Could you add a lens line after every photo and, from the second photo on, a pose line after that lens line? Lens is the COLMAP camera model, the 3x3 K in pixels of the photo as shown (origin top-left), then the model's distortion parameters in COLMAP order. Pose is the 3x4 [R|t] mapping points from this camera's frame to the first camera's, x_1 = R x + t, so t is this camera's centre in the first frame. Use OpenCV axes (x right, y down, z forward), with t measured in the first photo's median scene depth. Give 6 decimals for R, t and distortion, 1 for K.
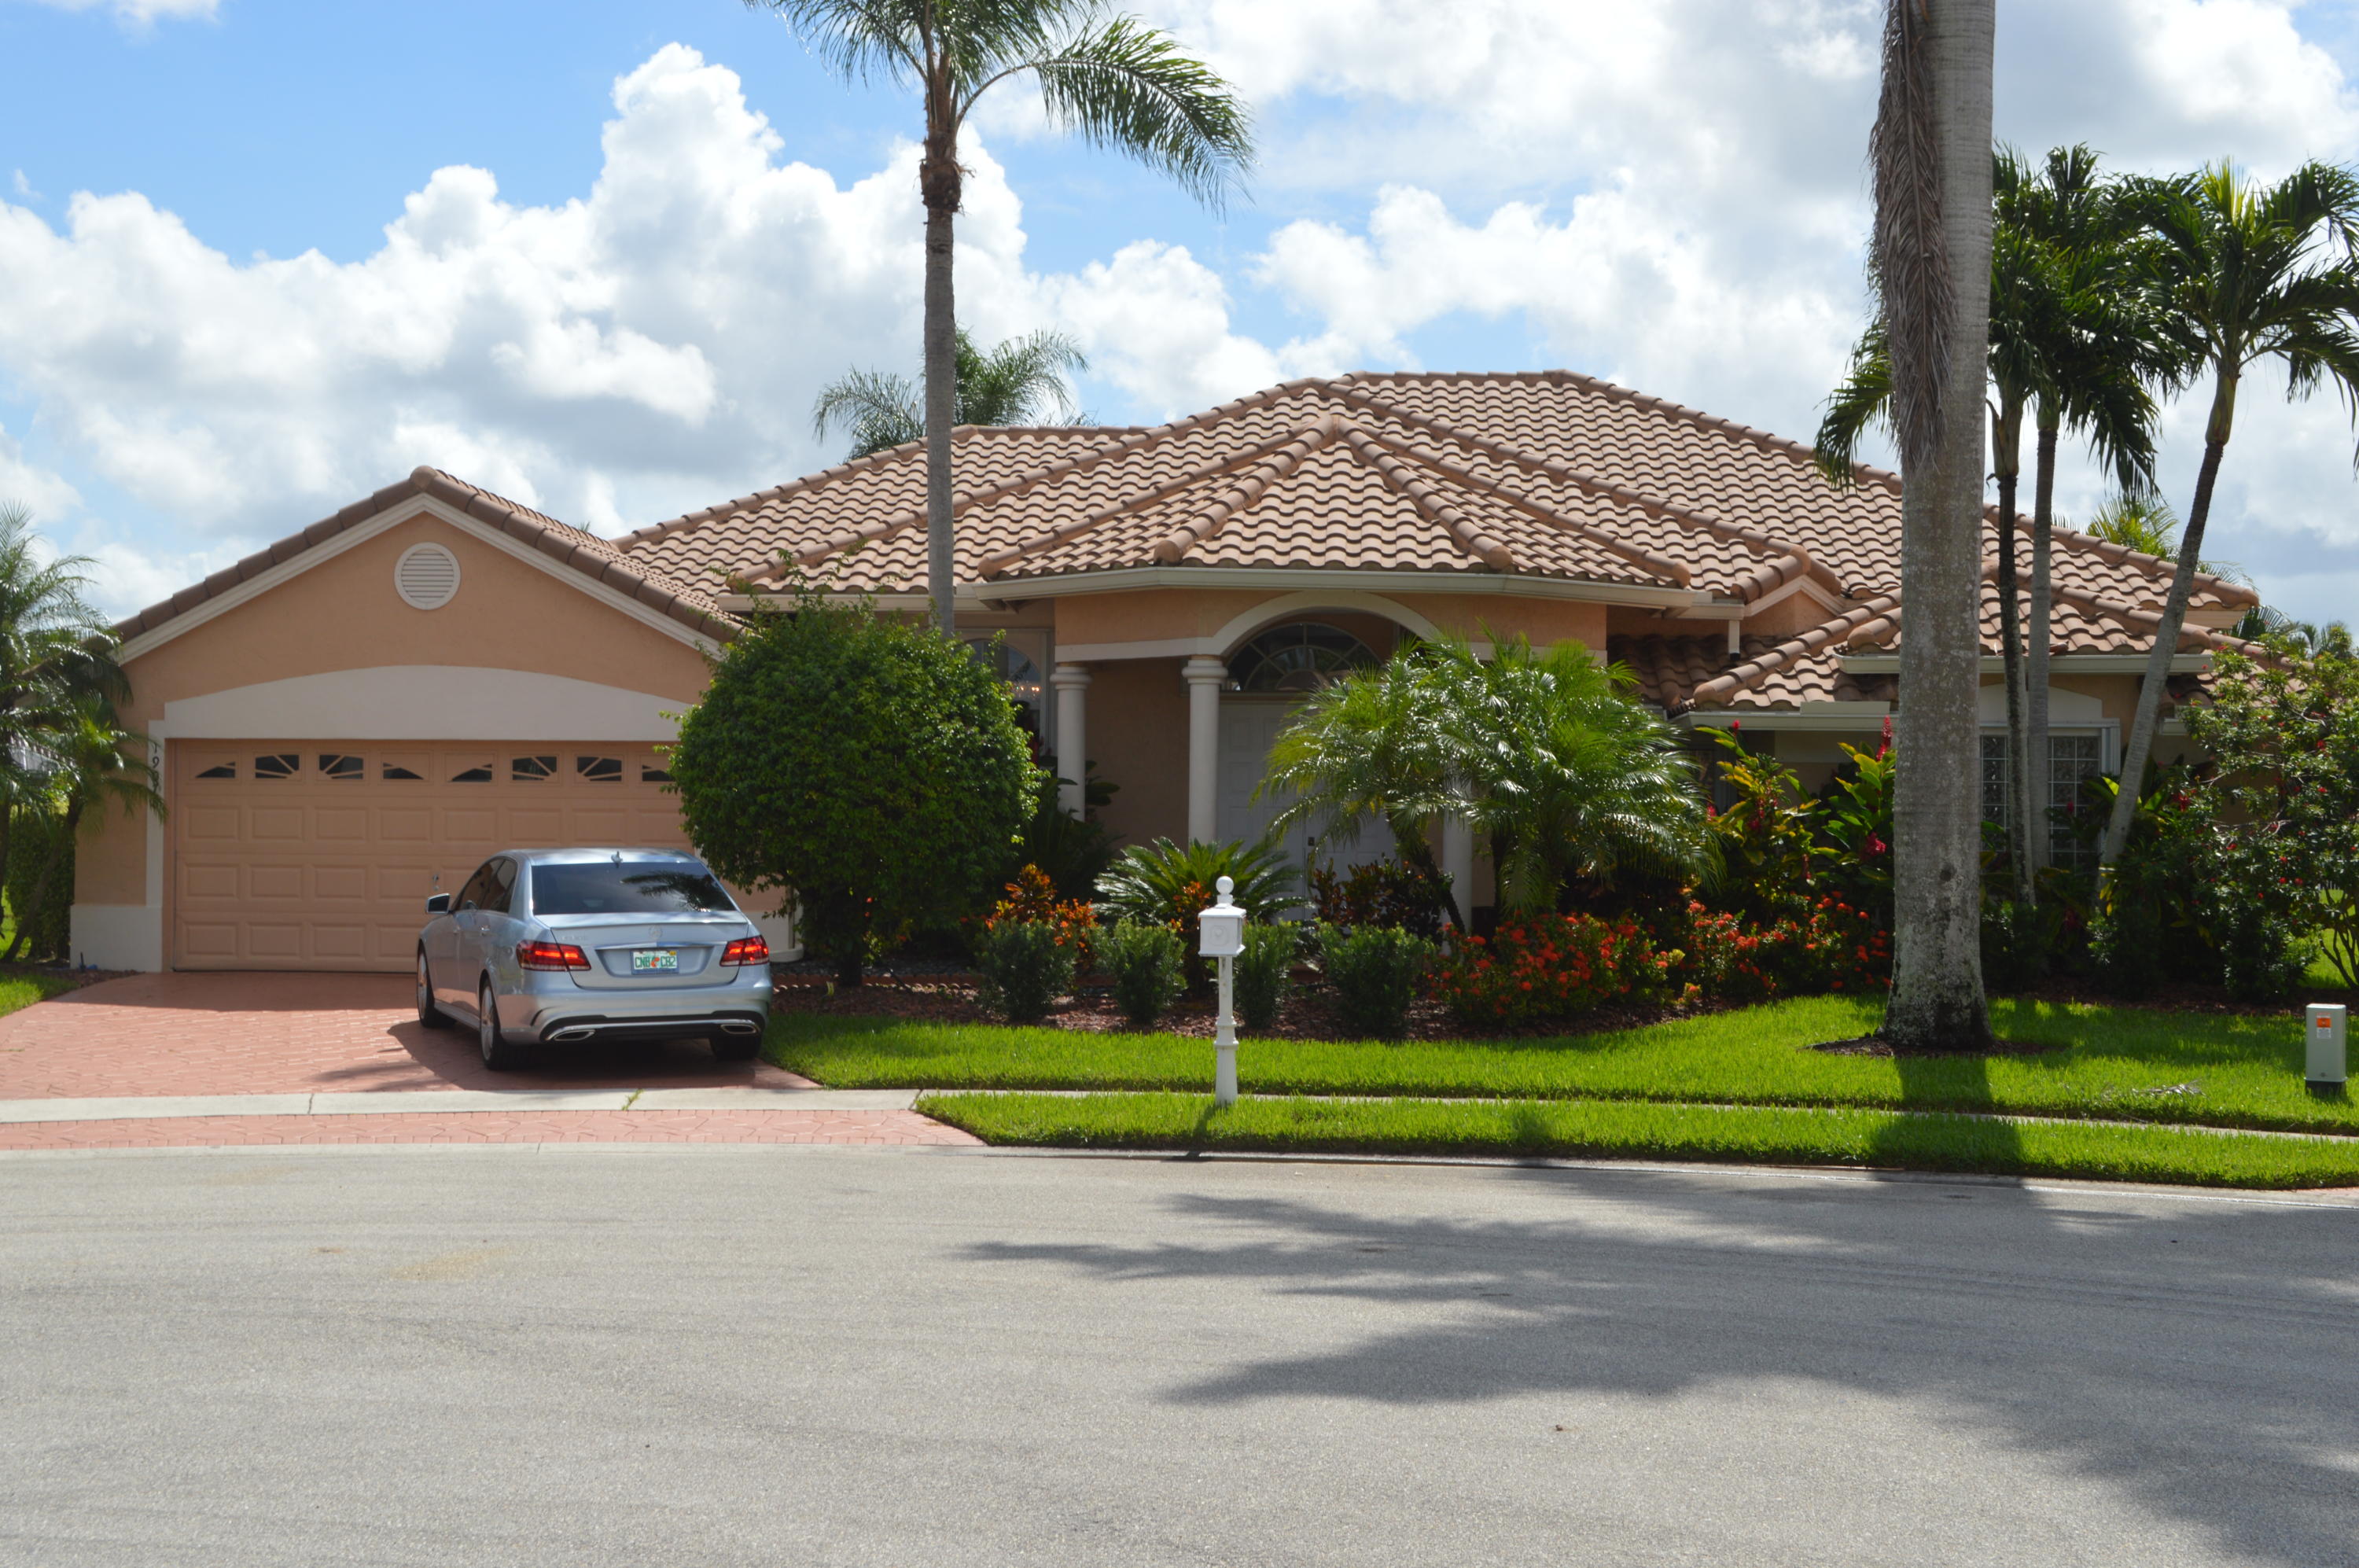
lens RADIAL K [[3072.5, 0, 1177.6], [0, 3072.5, 787.1], [0, 0, 1]] dist [-0.046138, 0.000000]
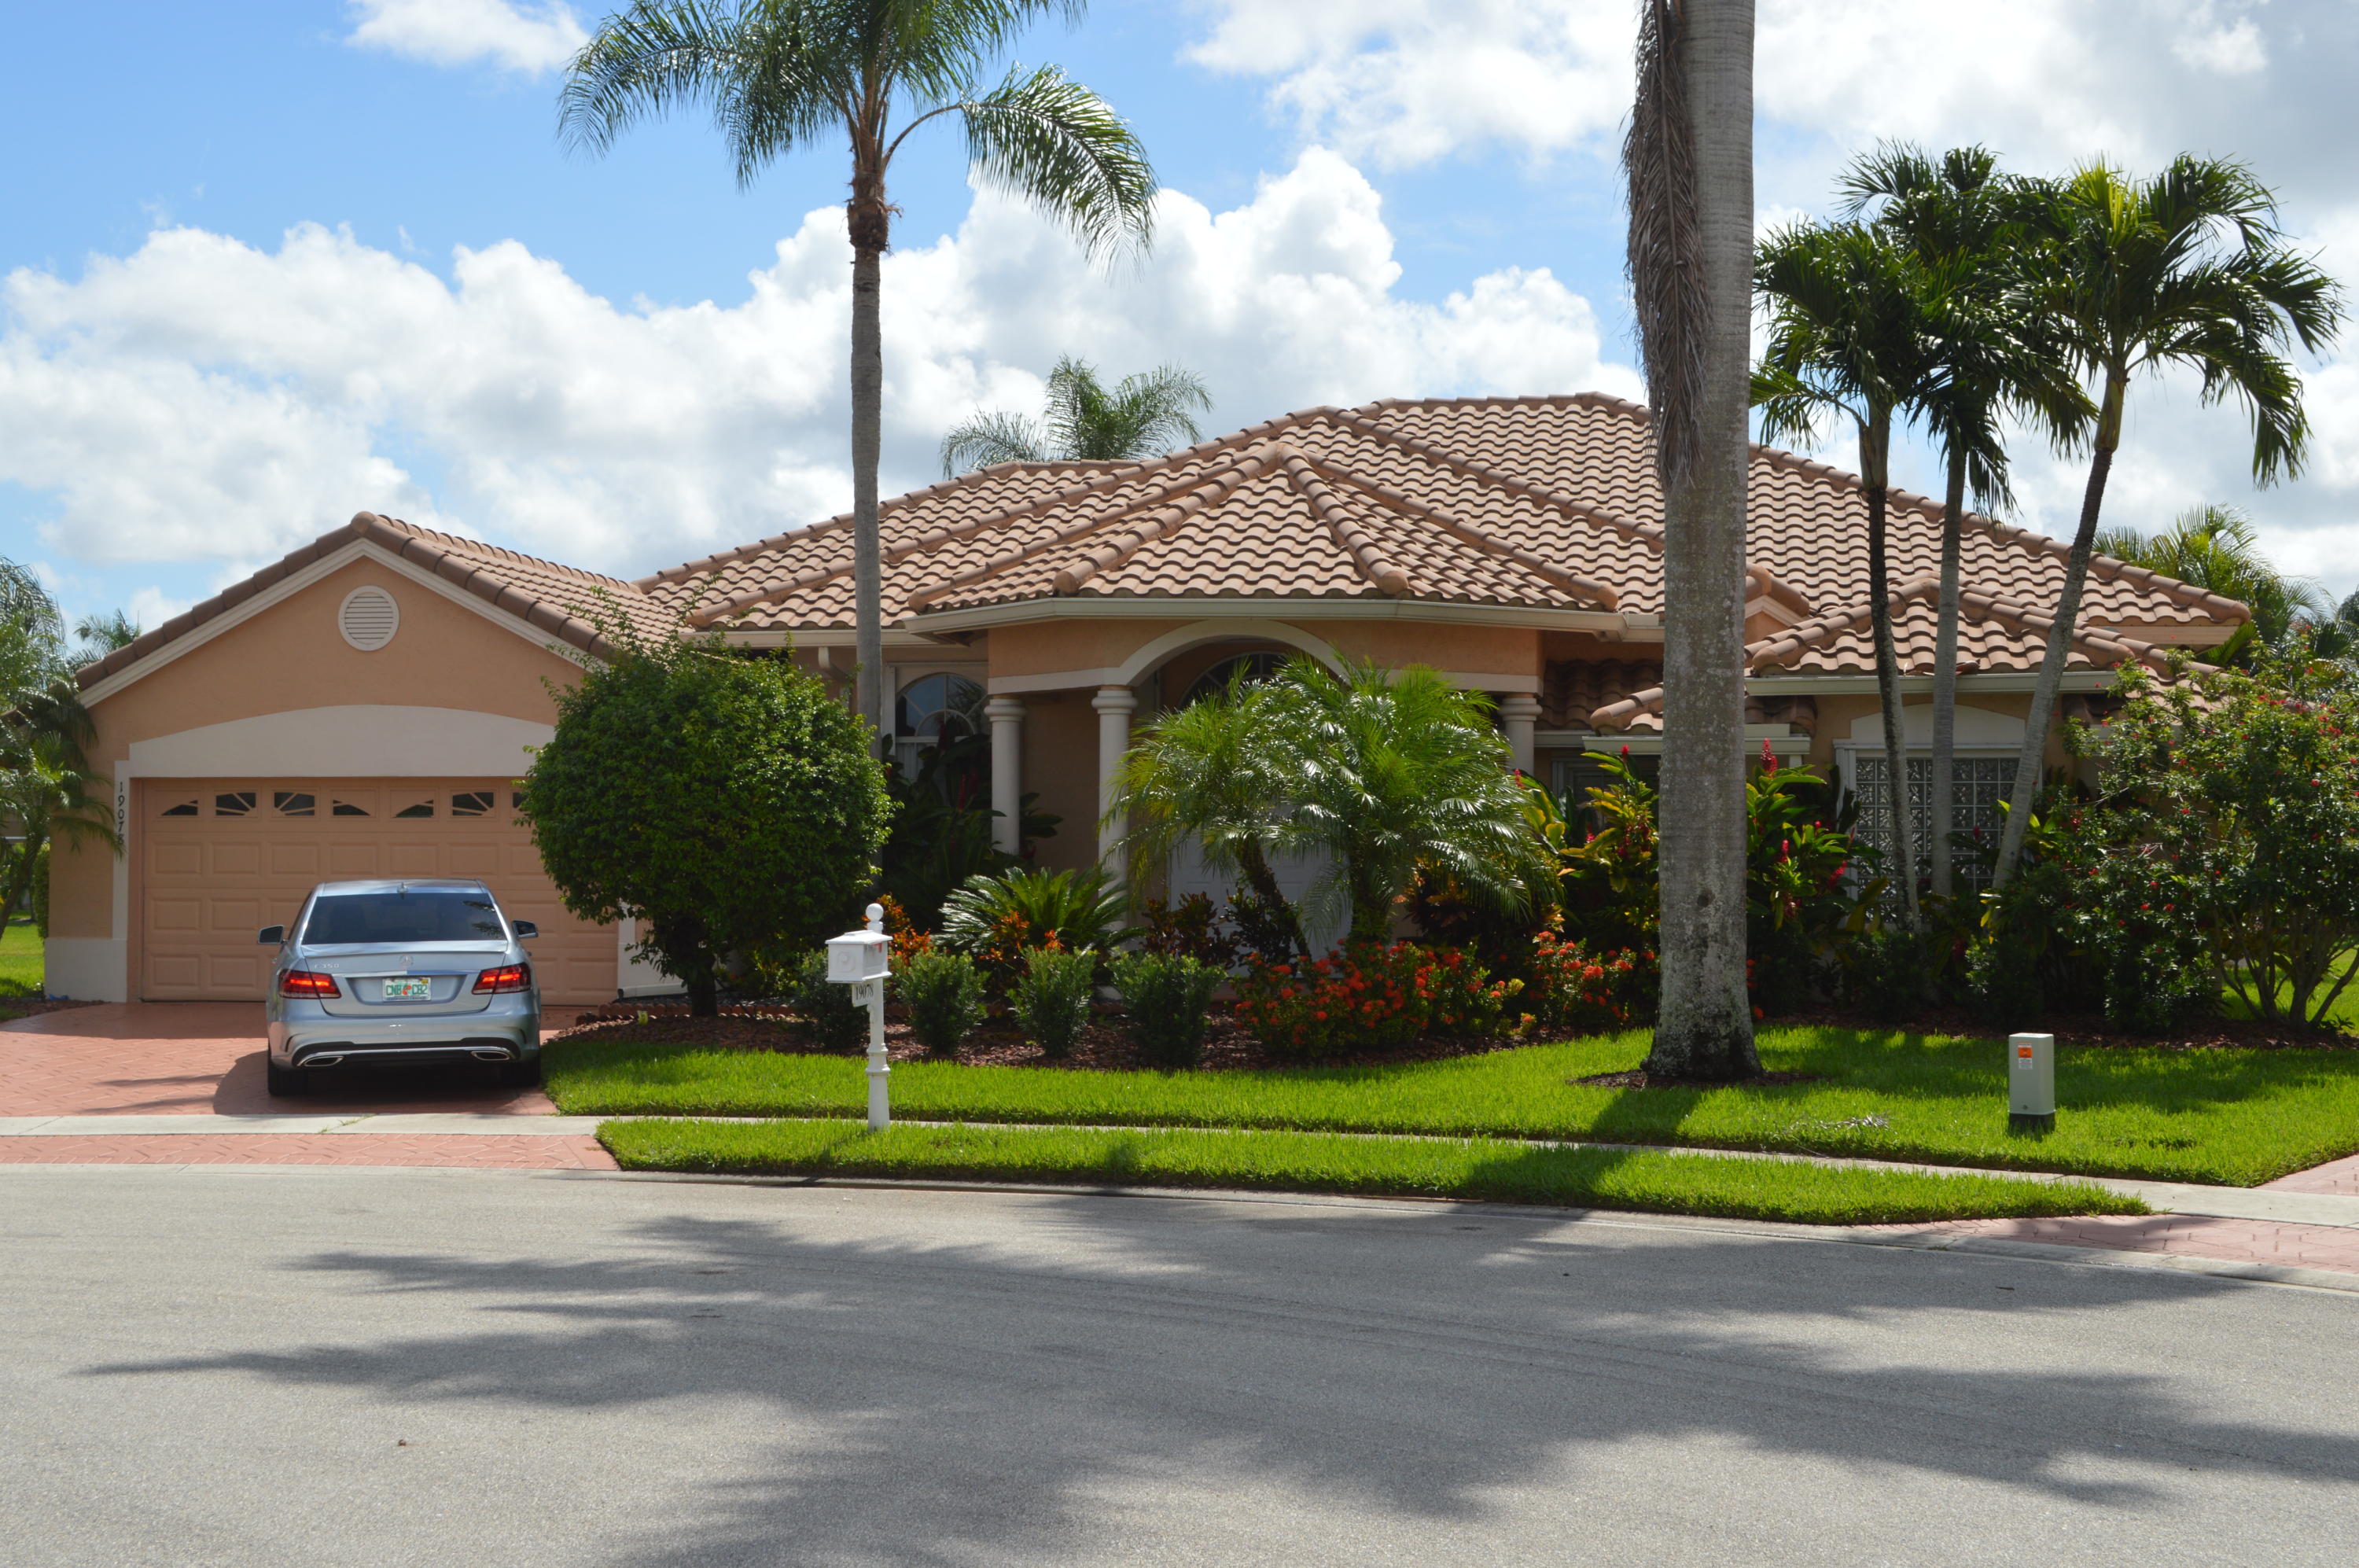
lens RADIAL K [[3072.5, 0, 1182.7], [0, 3072.5, 793.7], [0, 0, 1]] dist [-0.046138, 0.000000]
pose [[0.992312, -0.008302, -0.123481, 0.175499], [0.007080, 0.999922, -0.010334, 0.003177], [0.123557, 0.009381, 0.992293, 0.013129]]
